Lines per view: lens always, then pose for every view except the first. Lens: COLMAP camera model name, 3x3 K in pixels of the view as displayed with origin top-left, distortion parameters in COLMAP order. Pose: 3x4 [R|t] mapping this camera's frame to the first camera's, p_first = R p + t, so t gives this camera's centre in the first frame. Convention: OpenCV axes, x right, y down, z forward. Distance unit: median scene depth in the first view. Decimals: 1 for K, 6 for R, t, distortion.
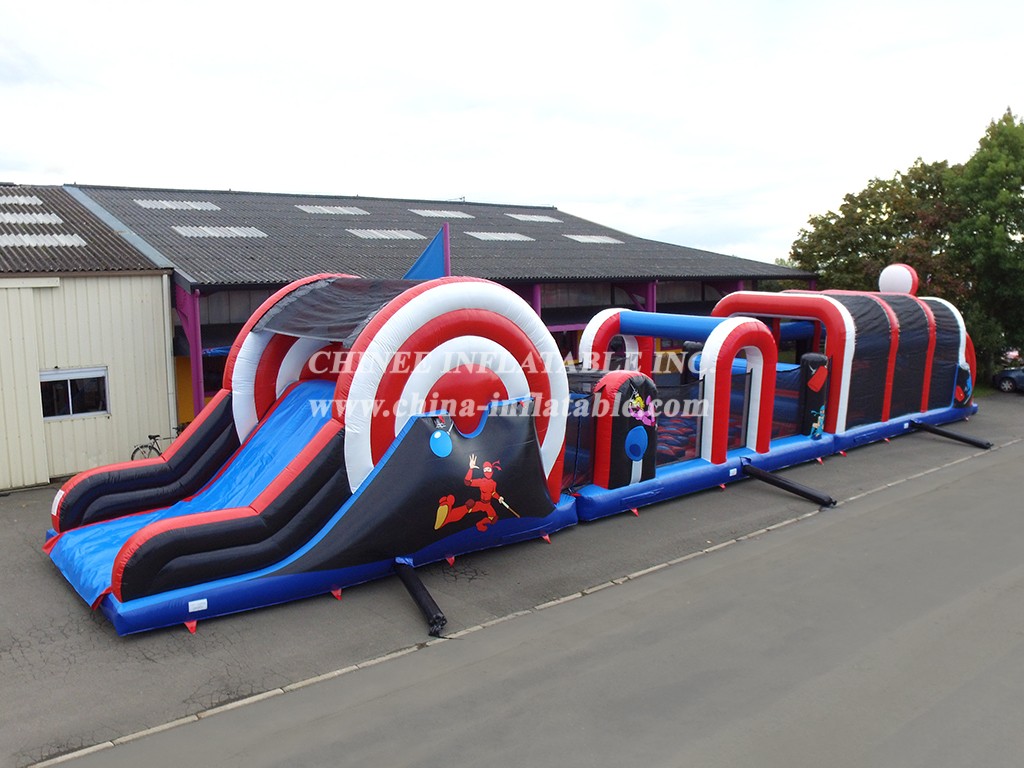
lens RADIAL K [[828.9, 0, 512.0], [0, 828.9, 384.0], [0, 0, 1]] dist [-0.084542, 0.012703]
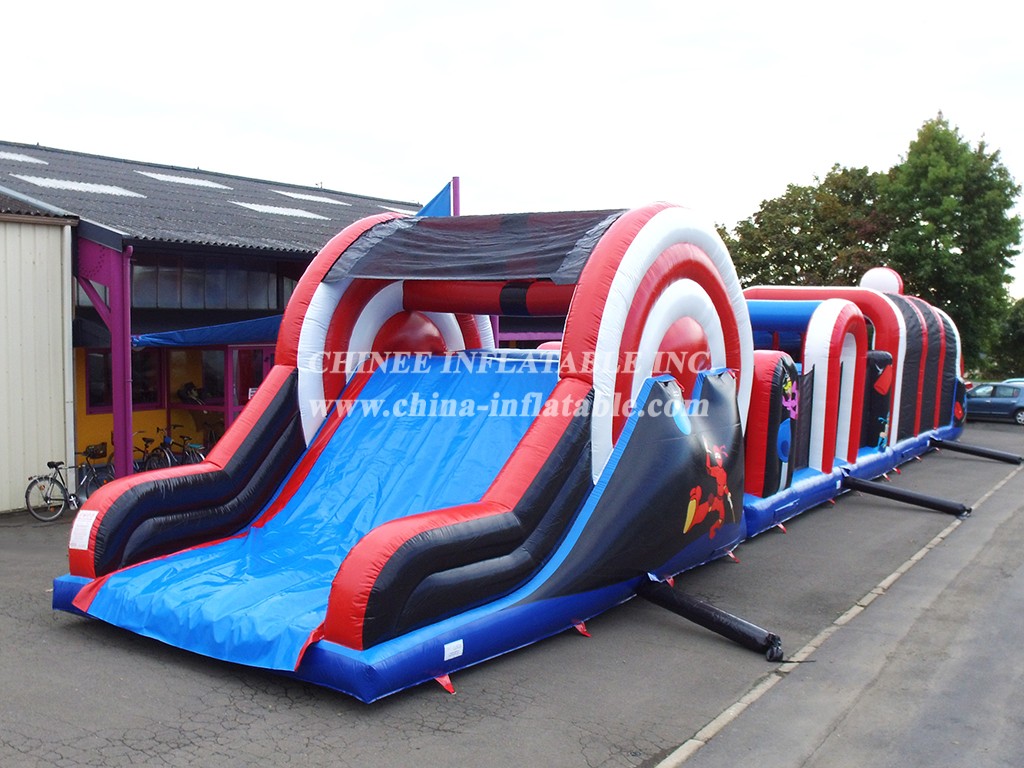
lens RADIAL K [[1018.0, 0, 512.0], [0, 1018.0, 384.0], [0, 0, 1]] dist [-0.083241, 0.001354]
pose [[0.956860, -0.002893, 0.290535, -0.408294], [0.024924, 0.997082, -0.072157, 0.086007], [-0.289478, 0.076285, 0.954140, 0.145202]]
